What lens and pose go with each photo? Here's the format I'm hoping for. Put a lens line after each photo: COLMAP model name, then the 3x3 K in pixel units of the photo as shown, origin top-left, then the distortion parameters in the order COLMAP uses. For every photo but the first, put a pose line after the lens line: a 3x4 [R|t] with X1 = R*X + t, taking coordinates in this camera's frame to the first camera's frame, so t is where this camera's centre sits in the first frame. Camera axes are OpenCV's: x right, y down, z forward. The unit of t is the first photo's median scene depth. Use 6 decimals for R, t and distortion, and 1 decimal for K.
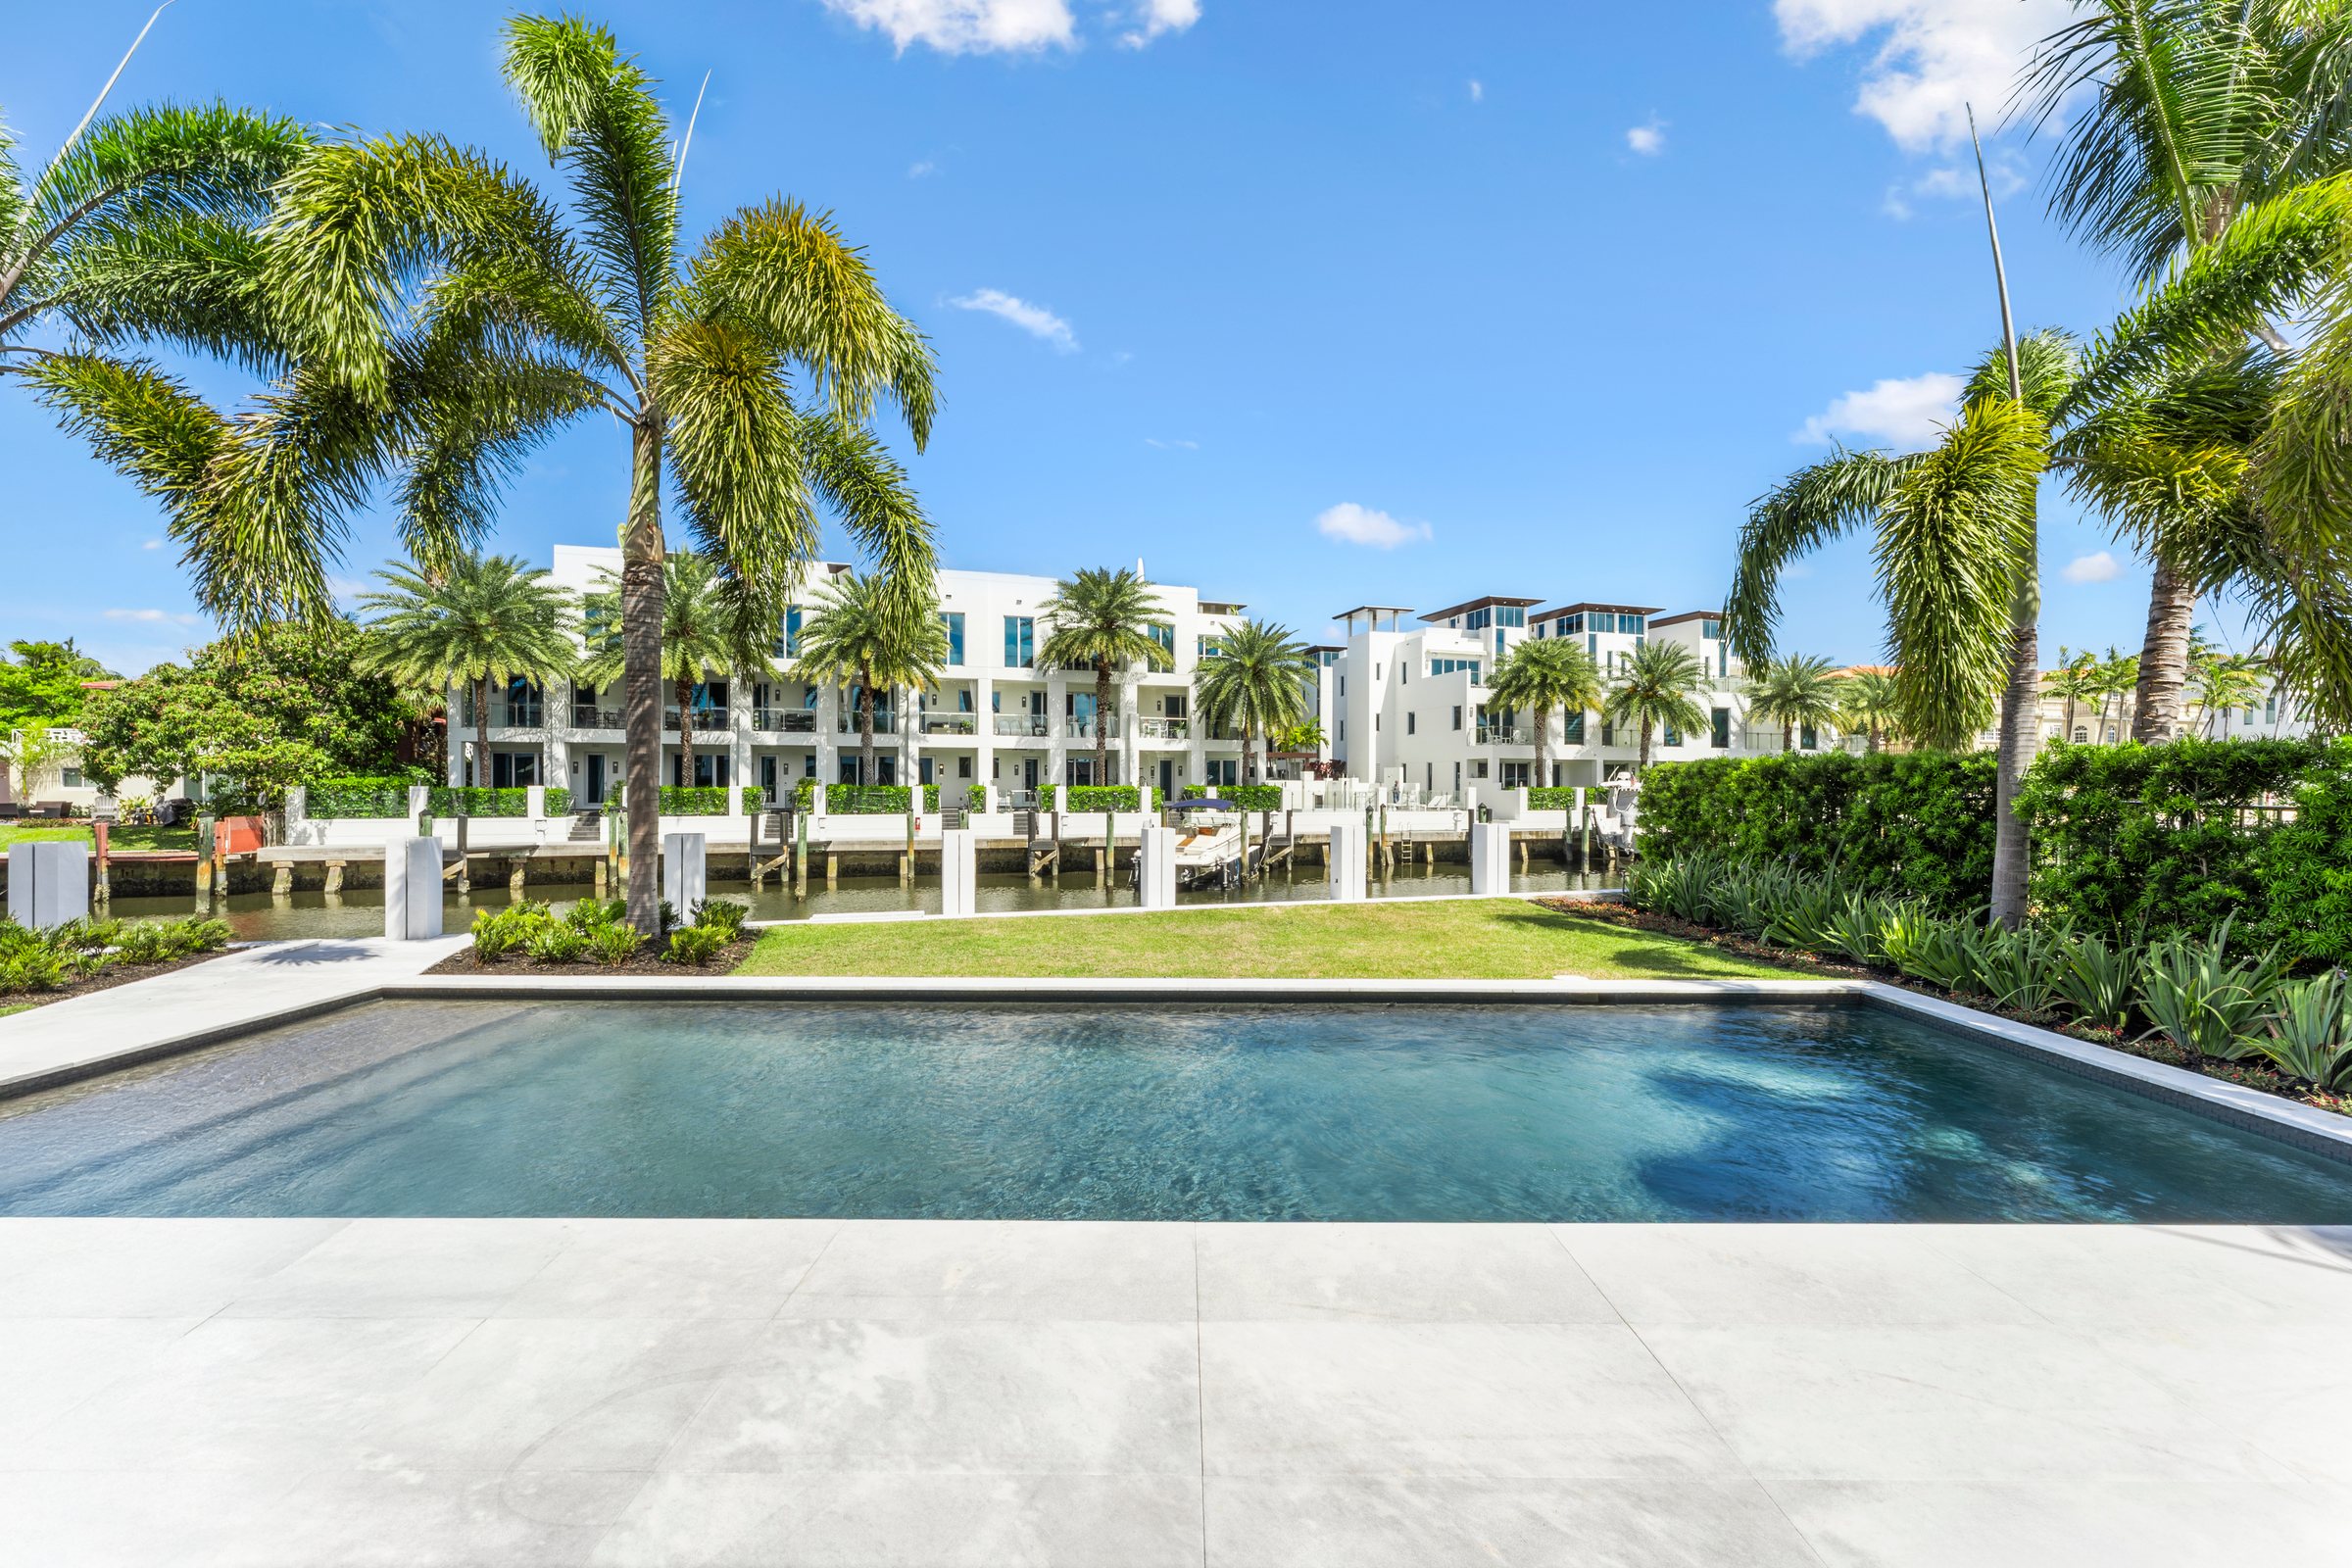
lens RADIAL K [[957.8, 0, 1183.1], [0, 957.8, 784.7], [0, 0, 1]] dist [0.004785, 0.000966]
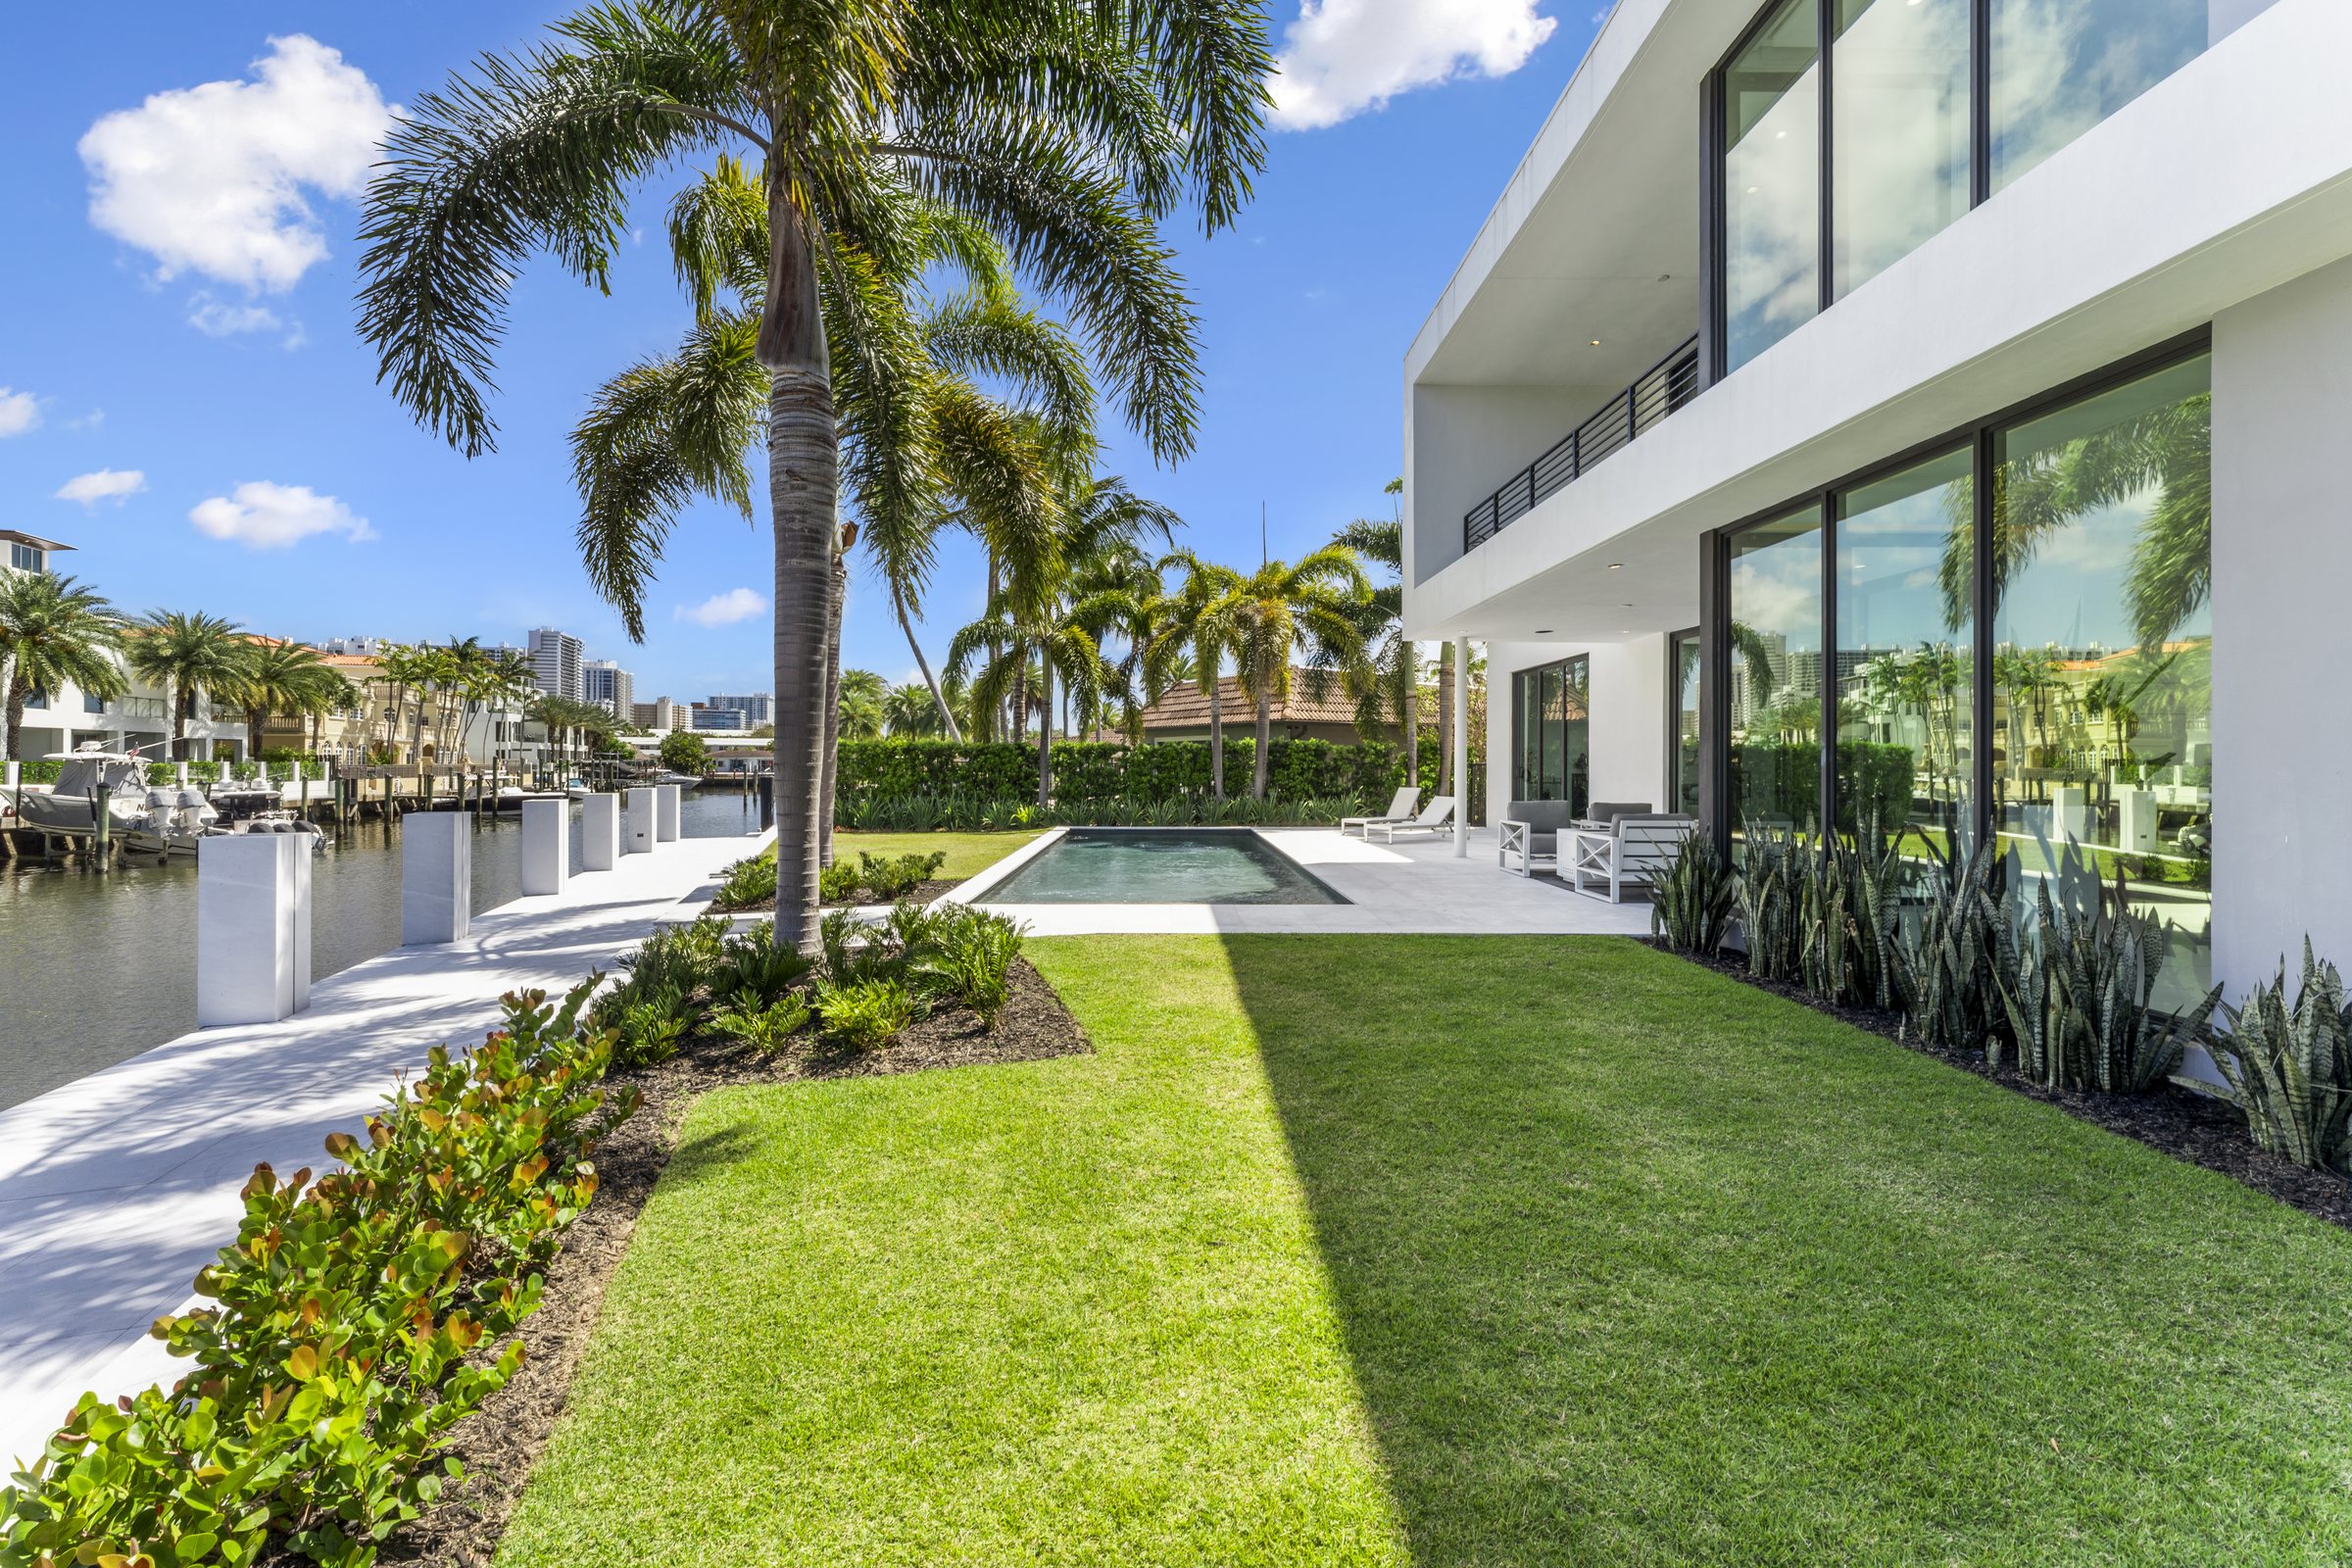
lens RADIAL K [[970.6, 0, 1175.4], [0, 970.6, 771.5], [0, 0, 1]] dist [0.003822, -0.001175]
pose [[0.001631, -0.008816, 0.999960, -0.338128], [-0.002793, 0.999957, 0.008820, 0.003090], [-0.999995, -0.002807, 0.001606, 0.098433]]
